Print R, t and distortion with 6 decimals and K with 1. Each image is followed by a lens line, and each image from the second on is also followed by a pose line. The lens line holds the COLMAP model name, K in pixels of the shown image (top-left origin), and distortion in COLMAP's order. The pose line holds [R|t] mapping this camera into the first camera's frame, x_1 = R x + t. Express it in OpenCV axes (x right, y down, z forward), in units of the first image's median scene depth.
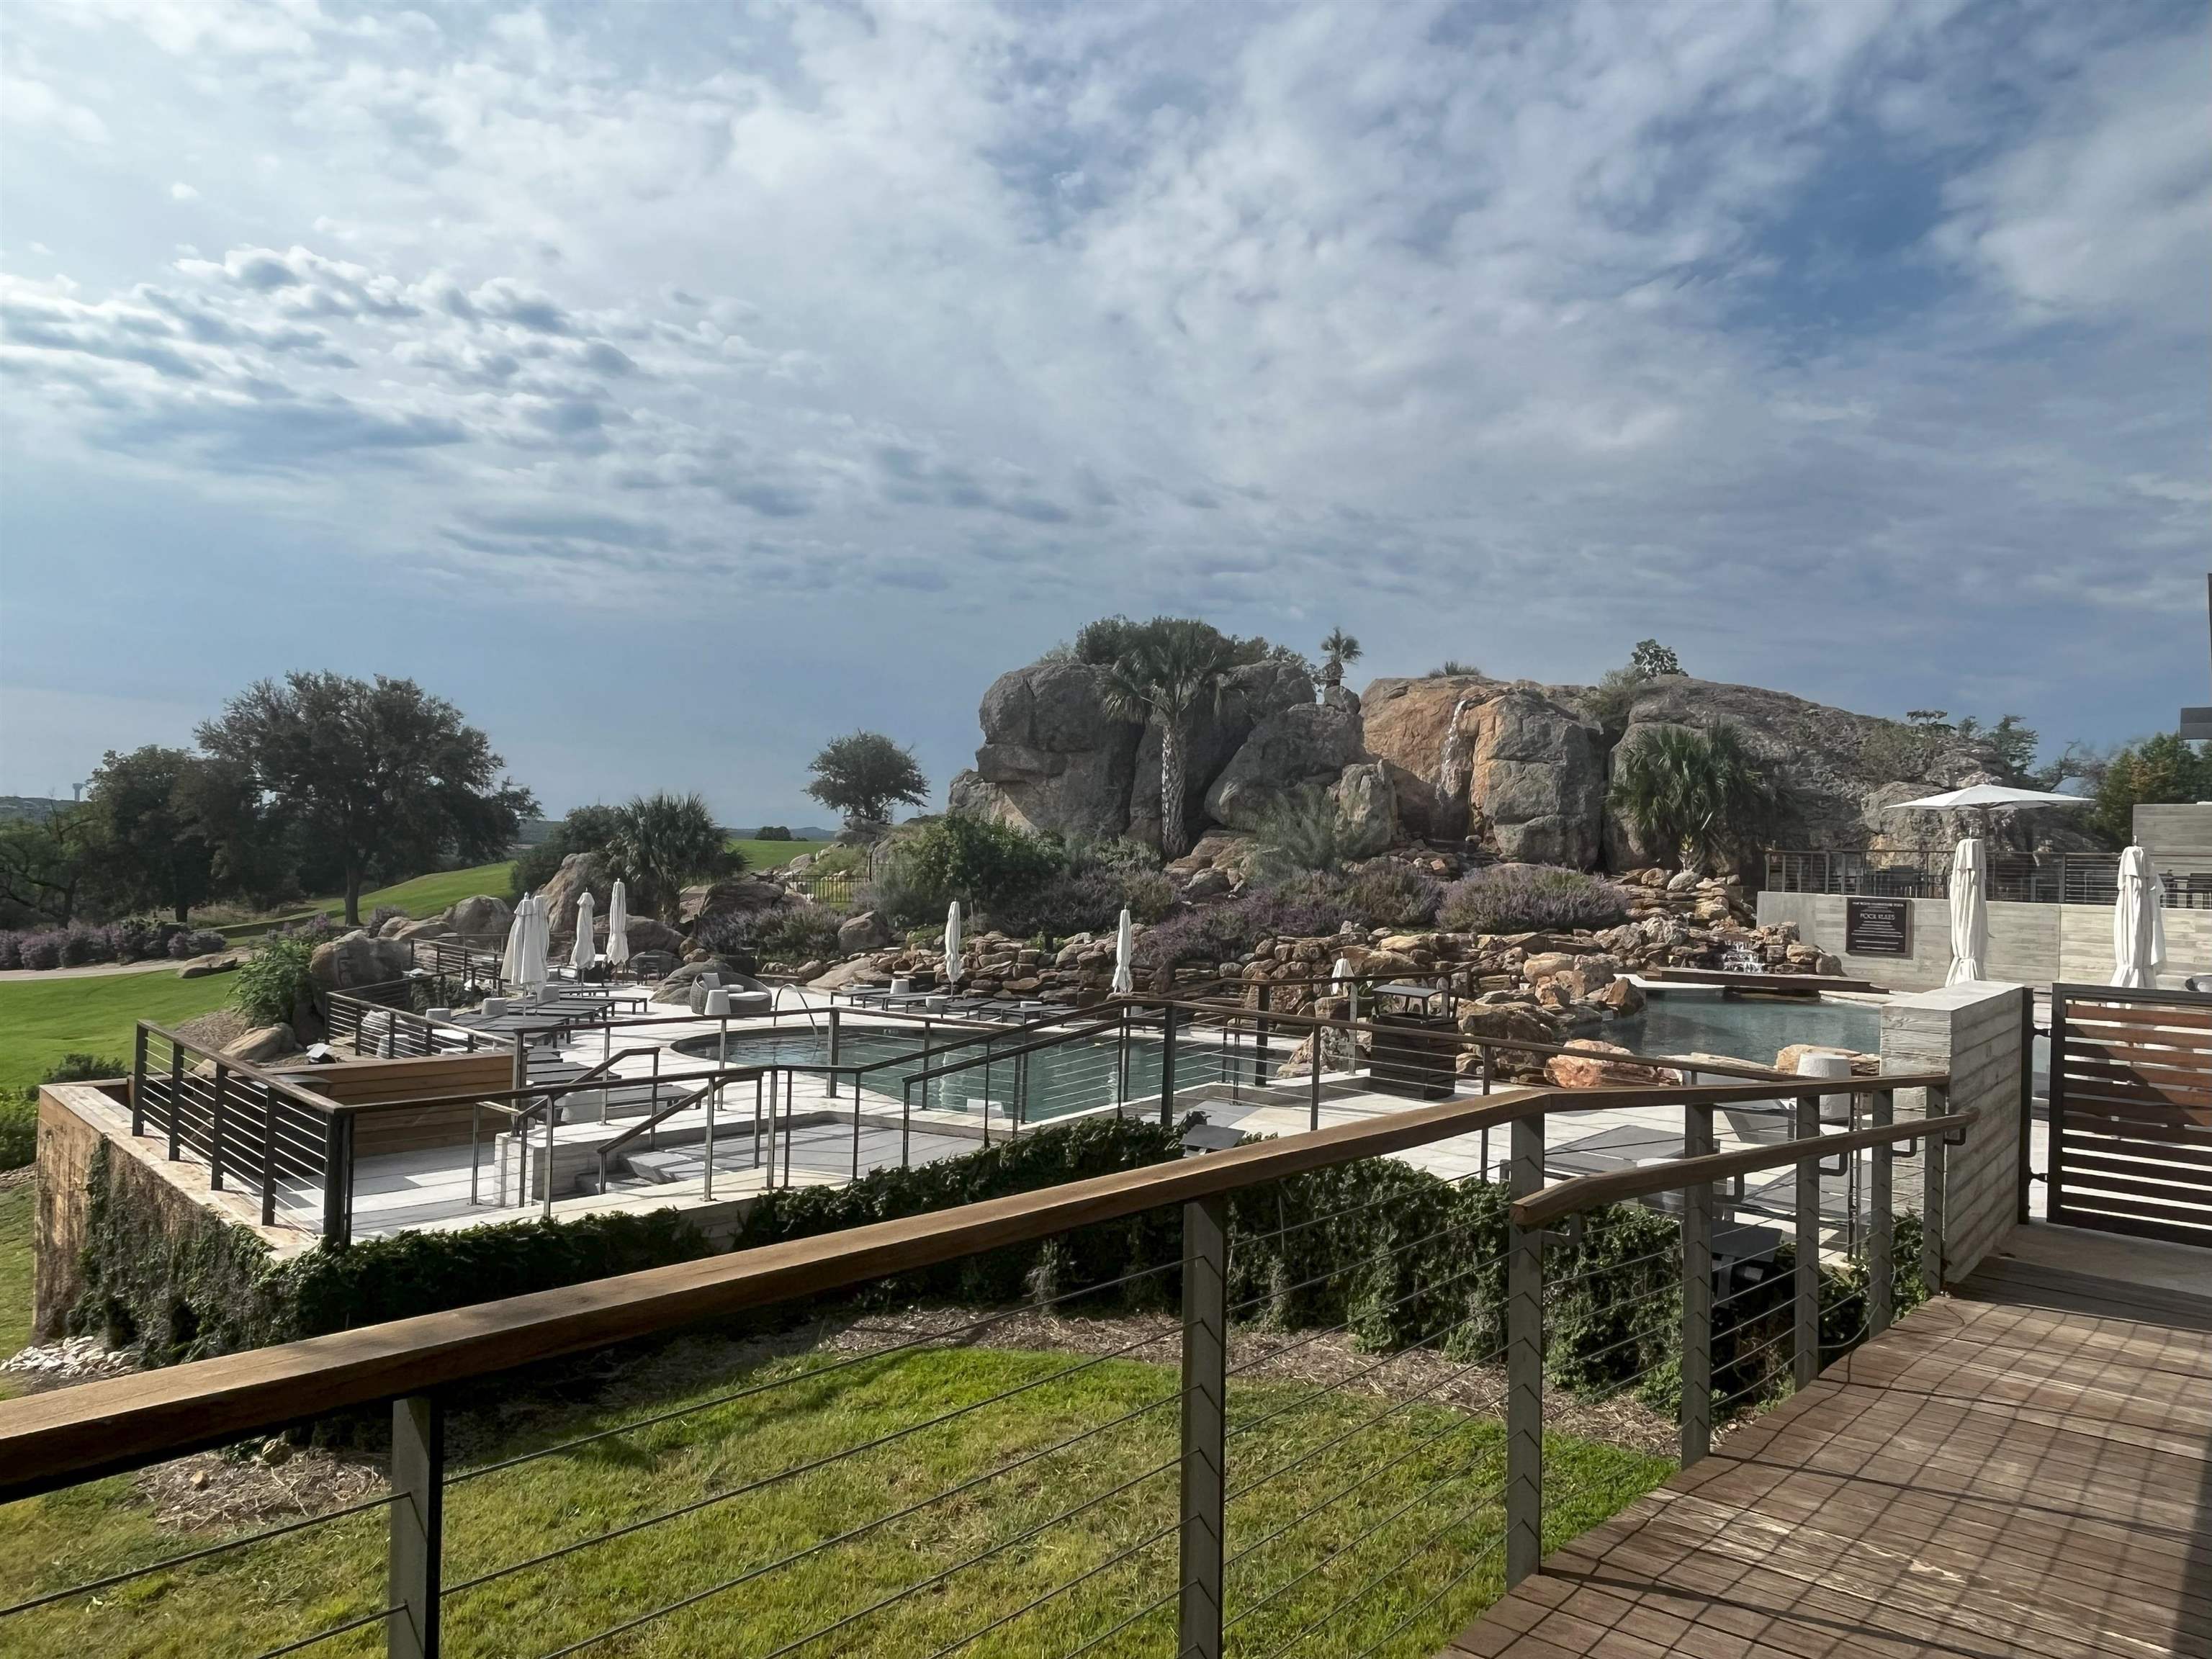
lens RADIAL K [[1343.2, 0, 1105.1], [0, 1343.2, 835.6], [0, 0, 1]] dist [0.001208, 0.000213]
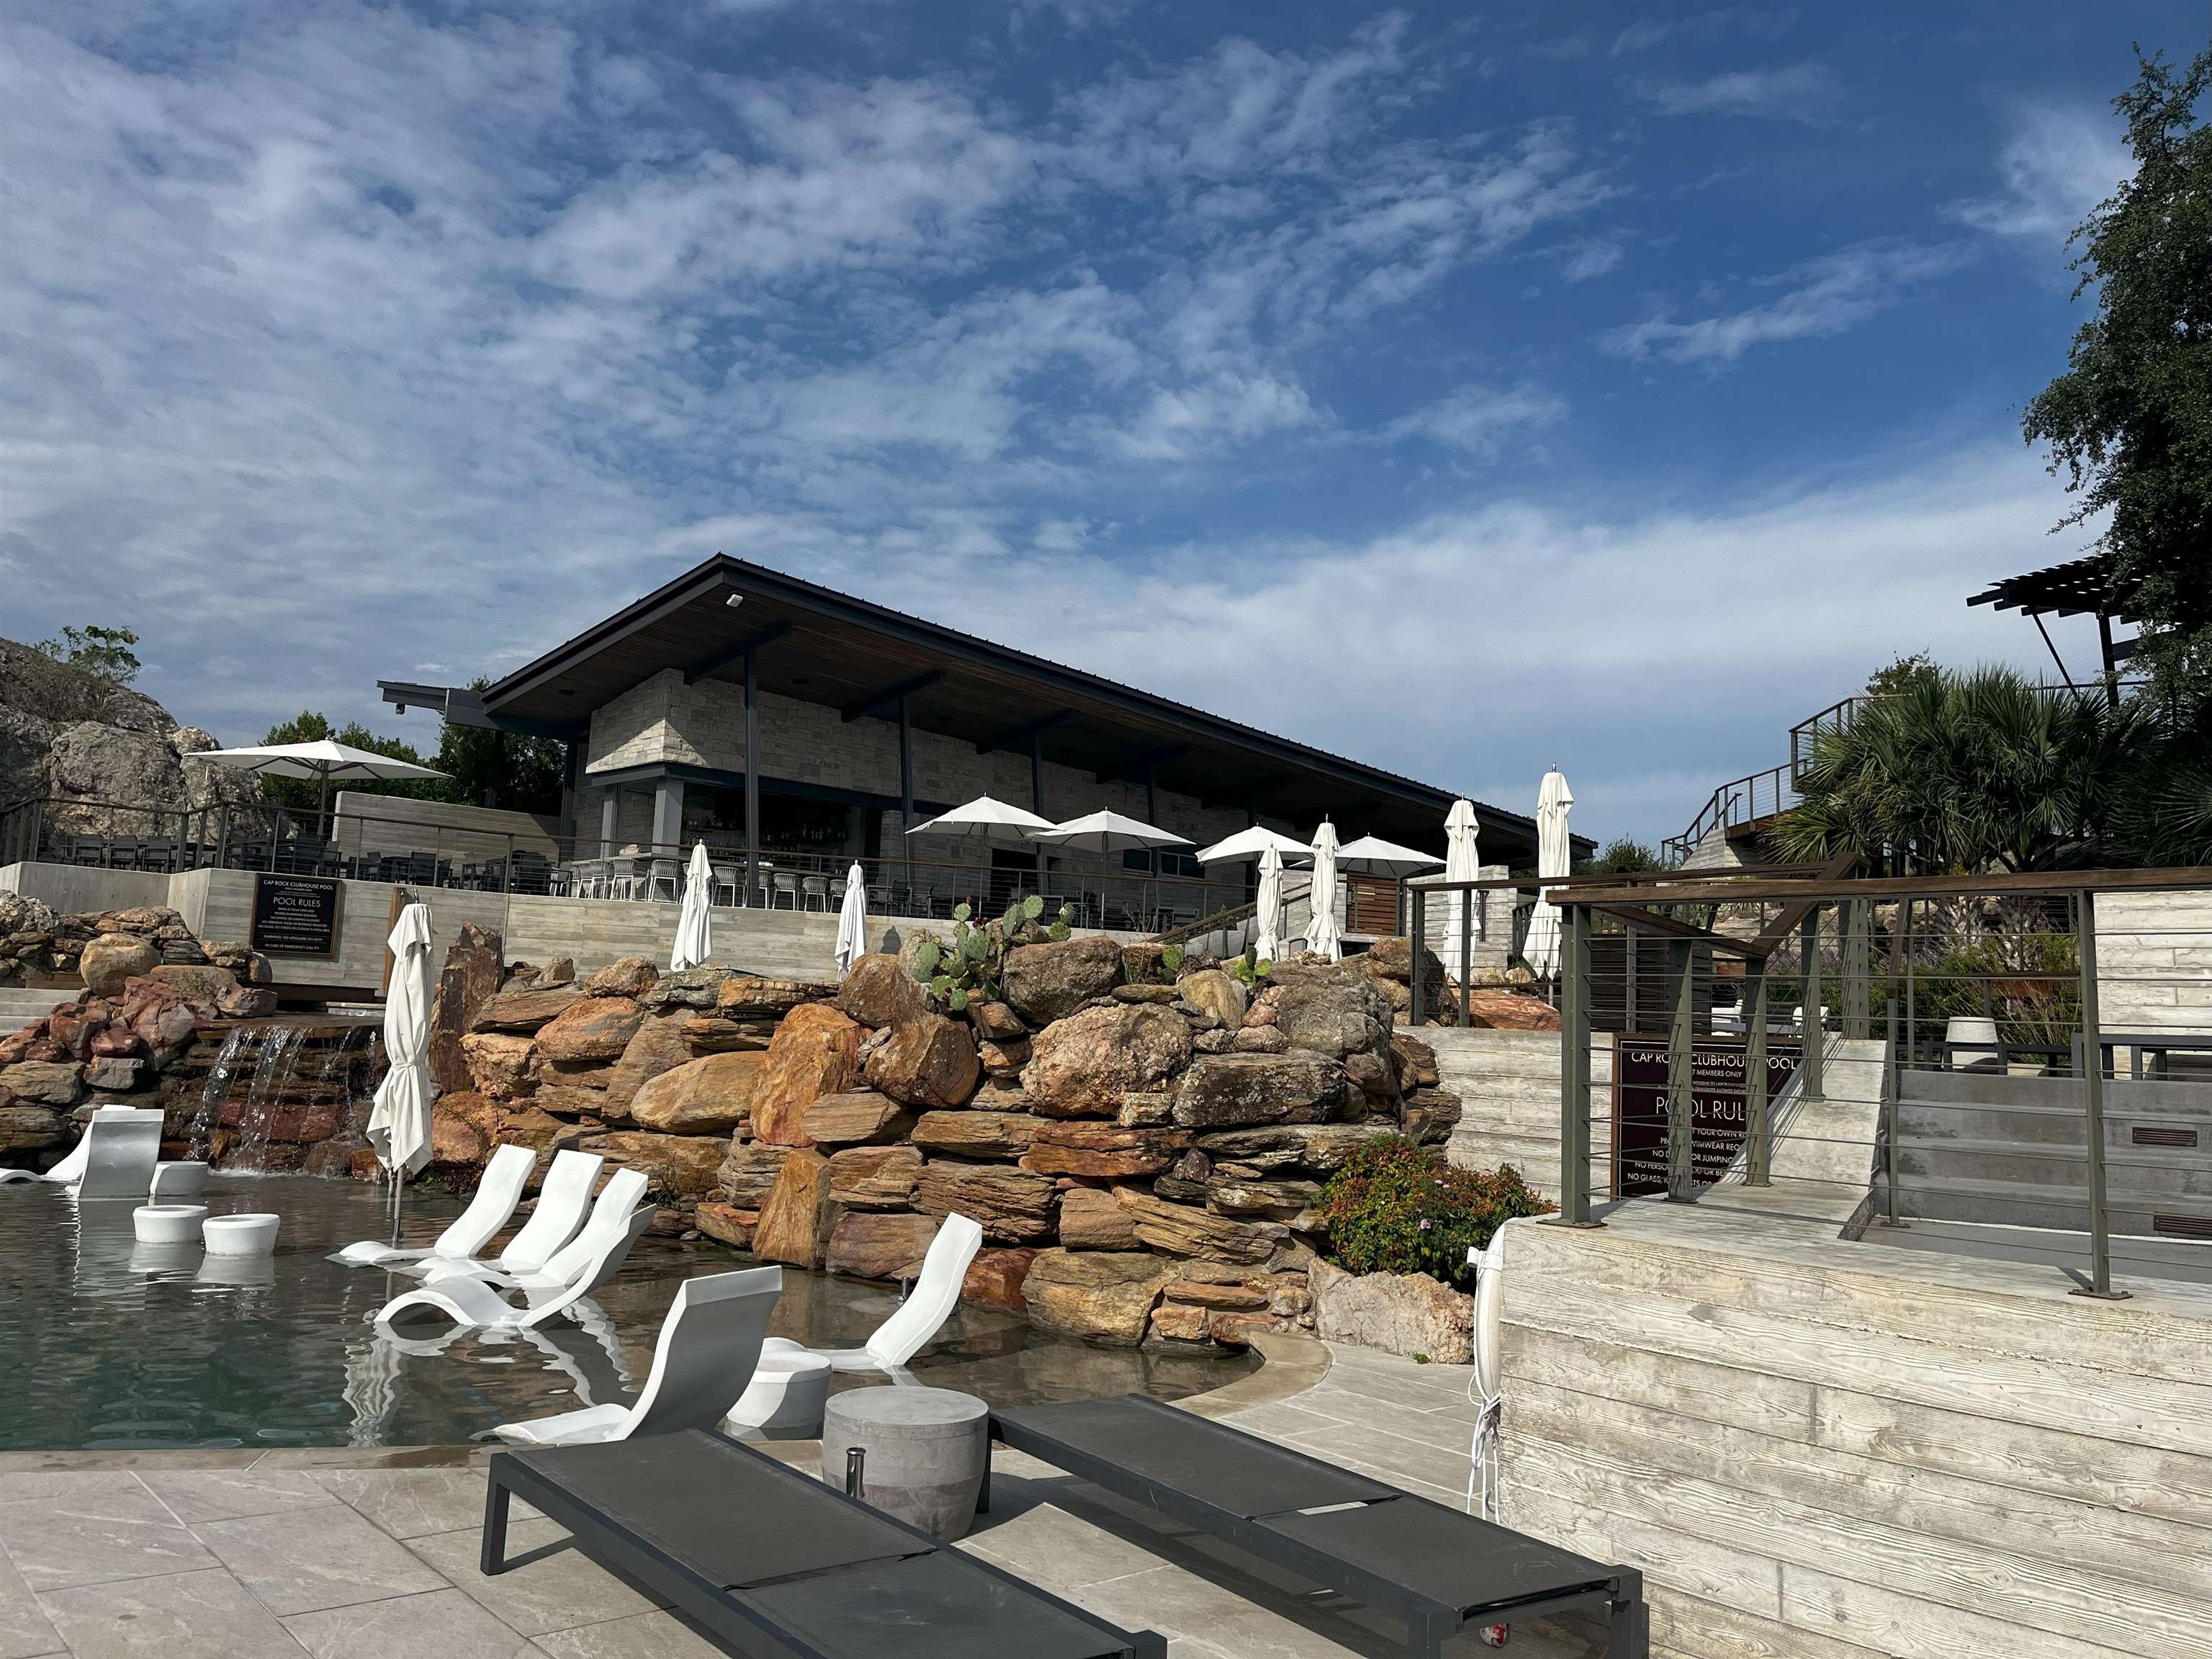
lens RADIAL K [[1660.3, 0, 1106.0], [0, 1660.3, 826.8], [0, 0, 1]] dist [-0.000823, -0.000181]
pose [[0.117074, 0.088531, 0.989169, -0.244579], [-0.063241, 0.994662, -0.081538, 0.063866], [-0.991108, -0.053011, 0.122048, 0.462005]]
